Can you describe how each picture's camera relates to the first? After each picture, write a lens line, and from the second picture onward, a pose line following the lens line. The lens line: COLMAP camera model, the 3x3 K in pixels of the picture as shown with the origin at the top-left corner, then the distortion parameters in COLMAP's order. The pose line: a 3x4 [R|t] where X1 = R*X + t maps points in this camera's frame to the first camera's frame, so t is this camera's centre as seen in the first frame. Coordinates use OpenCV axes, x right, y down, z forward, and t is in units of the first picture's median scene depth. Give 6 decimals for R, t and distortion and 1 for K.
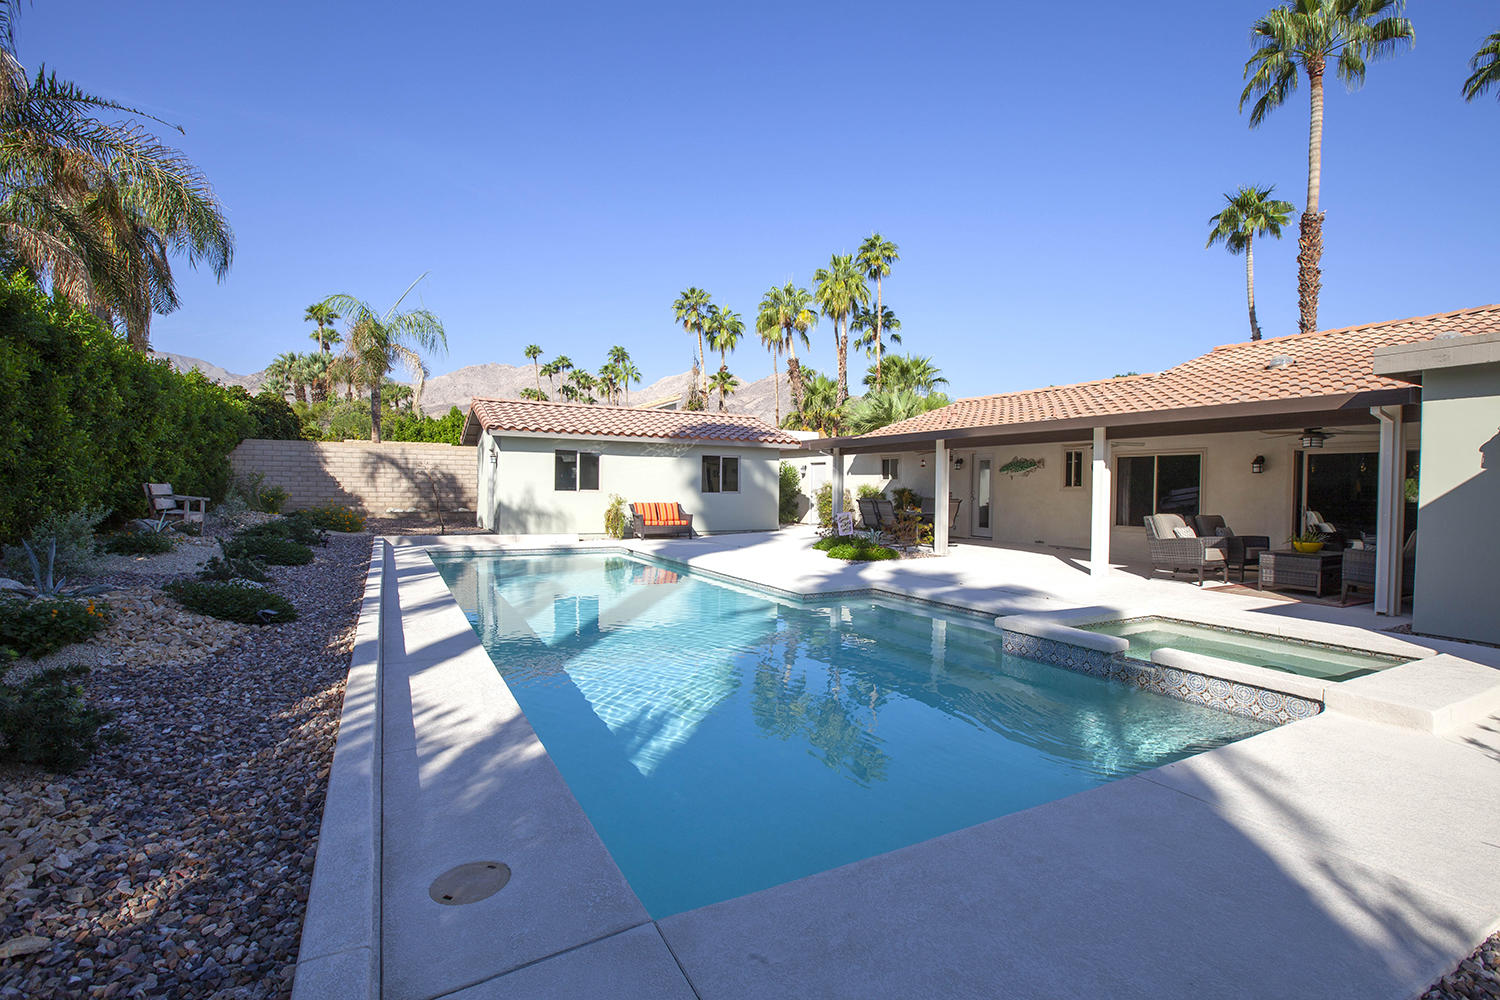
lens RADIAL K [[687.5, 0, 751.6], [0, 687.5, 504.4], [0, 0, 1]] dist [-0.056057, 0.019337]
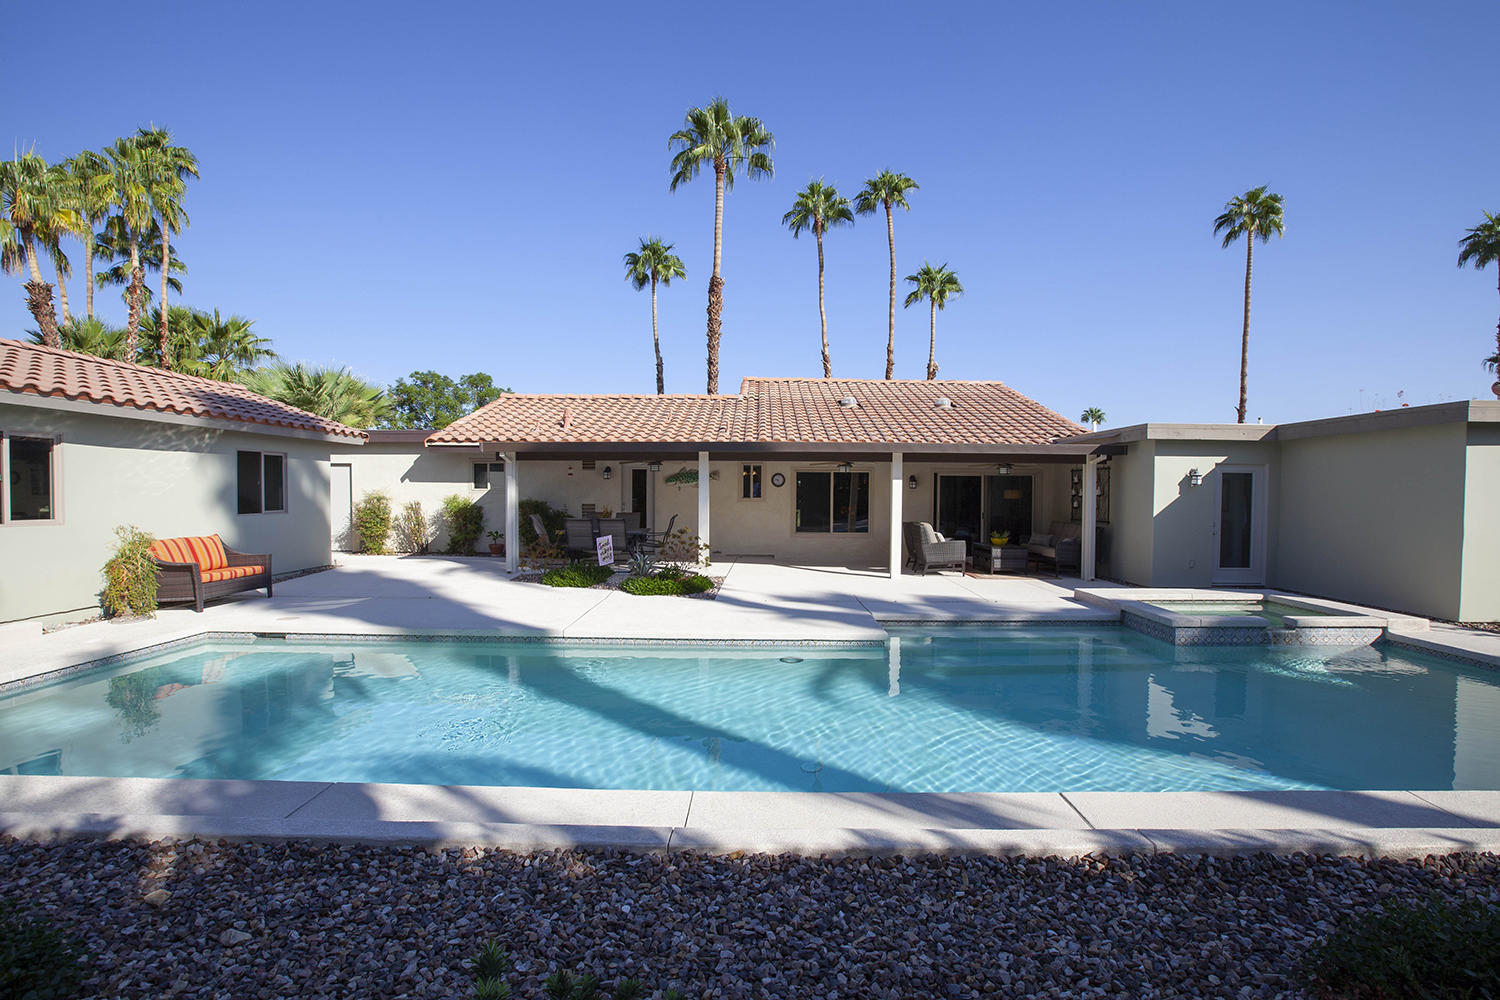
lens RADIAL K [[701.9, 0, 741.2], [0, 701.9, 502.9], [0, 0, 1]] dist [-0.053618, 0.022745]
pose [[0.496222, -0.025019, 0.867835, -0.358908], [0.020970, 0.999638, 0.016827, -0.027253], [-0.867943, 0.009849, 0.496567, 0.335030]]
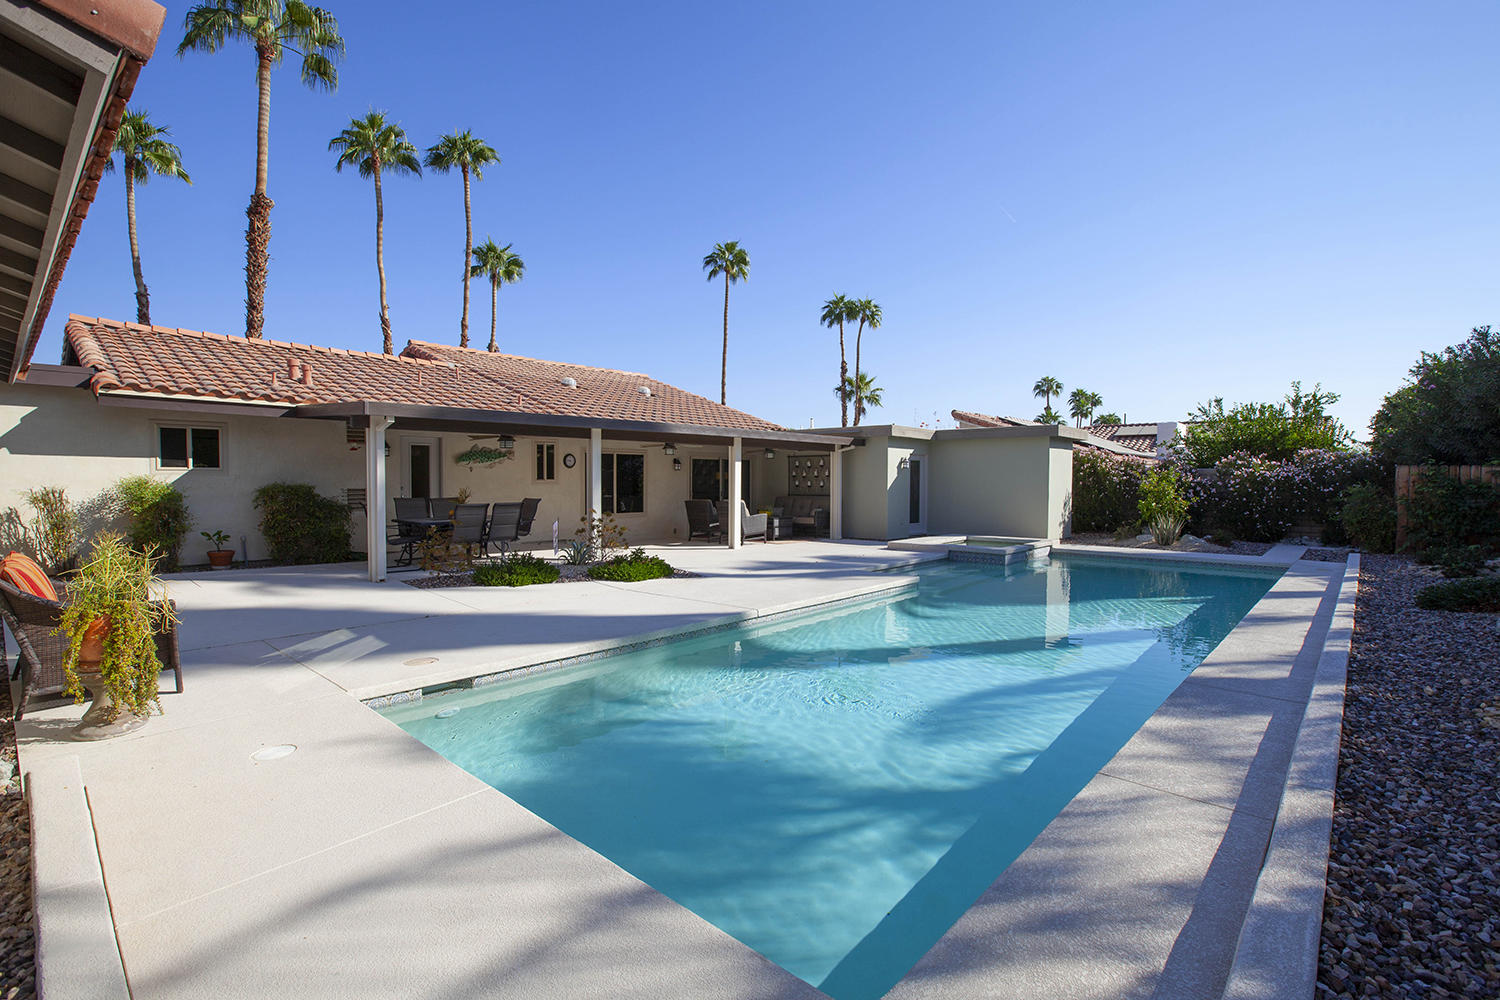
lens RADIAL K [[715.8, 0, 733.4], [0, 715.8, 484.7], [0, 0, 1]] dist [-0.003176, -0.000262]
pose [[-0.305151, -0.020273, 0.952088, -0.440617], [0.017573, 0.999483, 0.026914, -0.030856], [-0.952142, 0.024943, -0.304637, 0.762542]]
